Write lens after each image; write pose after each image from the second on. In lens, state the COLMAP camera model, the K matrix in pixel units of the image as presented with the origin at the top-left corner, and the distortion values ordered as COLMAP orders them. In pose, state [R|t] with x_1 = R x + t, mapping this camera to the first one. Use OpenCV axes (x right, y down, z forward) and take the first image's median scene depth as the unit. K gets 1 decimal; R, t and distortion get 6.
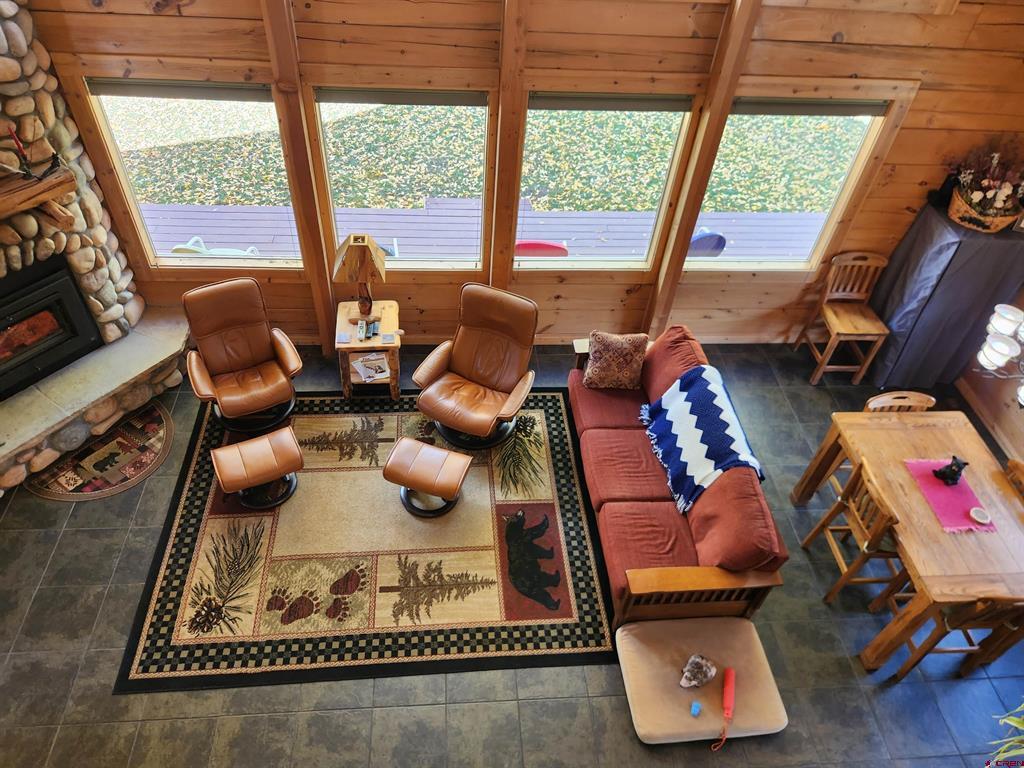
lens RADIAL K [[689.2, 0, 507.7], [0, 689.2, 385.5], [0, 0, 1]] dist [0.076600, -0.065596]
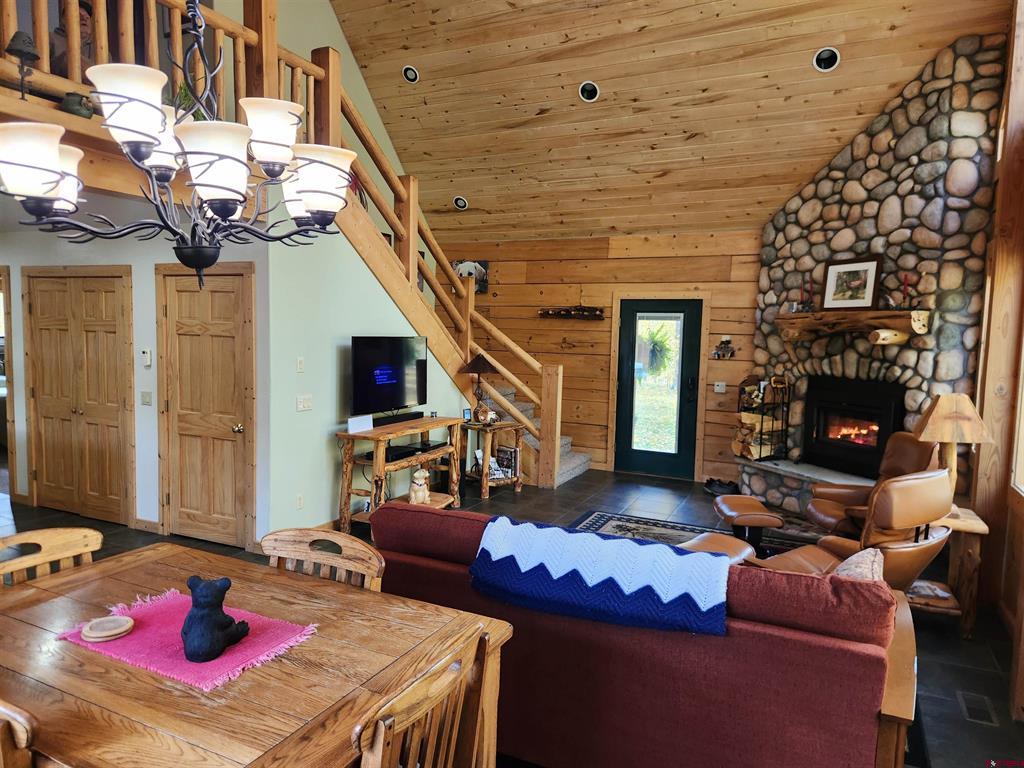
lens RADIAL K [[689.2, 0, 504.1], [0, 689.2, 382.5], [0, 0, 1]] dist [0.076600, -0.065596]
pose [[-0.497420, -0.009205, -0.867461, 0.822510], [-0.660813, 0.651872, 0.372007, -0.193630], [0.562050, 0.758273, -0.330337, 1.049424]]
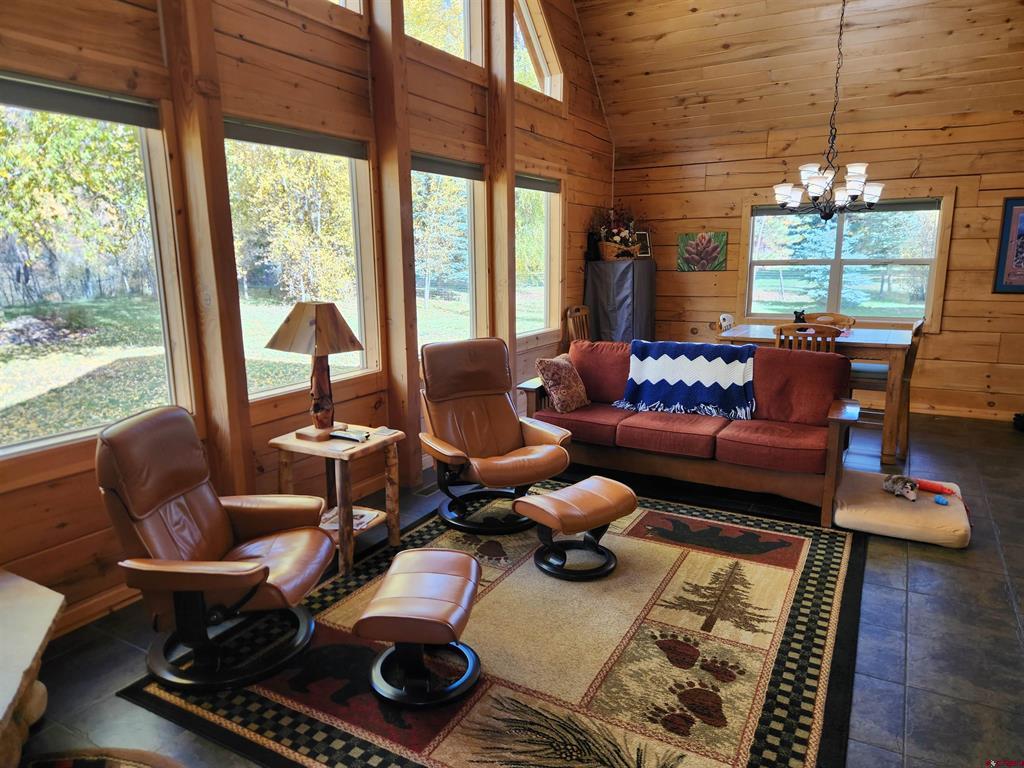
lens RADIAL K [[689.2, 0, 503.1], [0, 689.2, 384.3], [0, 0, 1]] dist [0.076600, -0.065596]
pose [[0.557130, -0.220641, 0.800577, -0.760560], [0.624023, 0.747310, -0.228304, 0.152257], [-0.547906, 0.626774, 0.554034, 0.595556]]
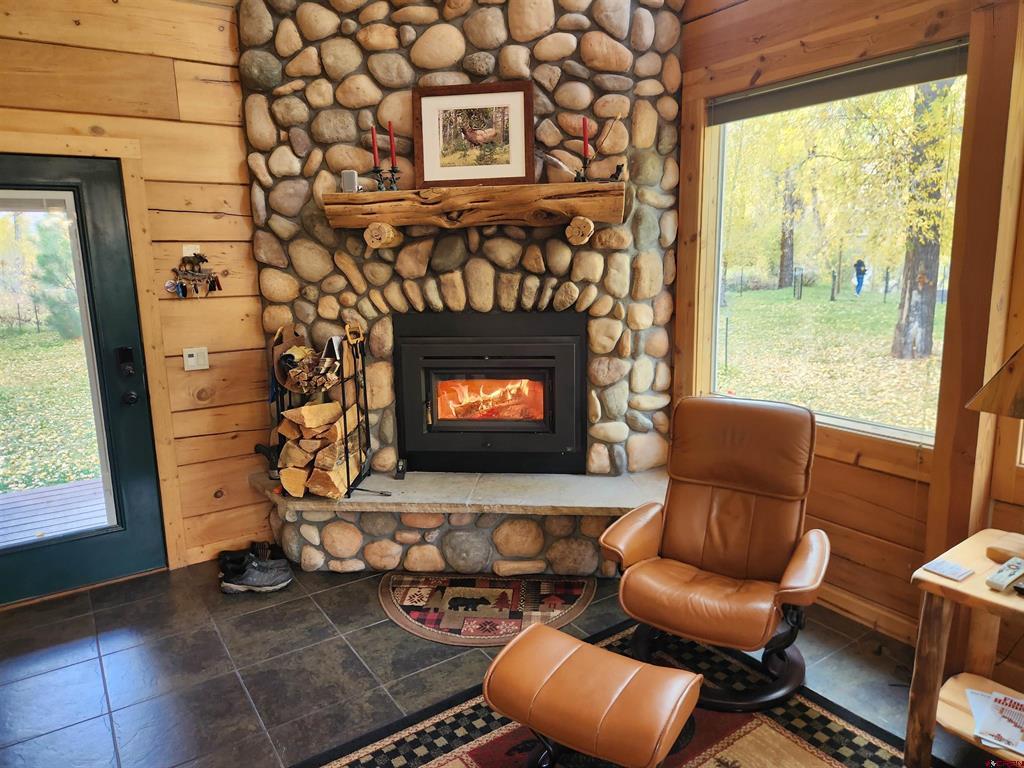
lens RADIAL K [[689.2, 0, 509.8], [0, 689.2, 376.5], [0, 0, 1]] dist [0.076600, -0.065596]
pose [[0.493968, 0.078428, -0.865936, -0.033662], [-0.583452, 0.768301, -0.263242, 0.106520], [0.644654, 0.635265, 0.425276, 0.707324]]
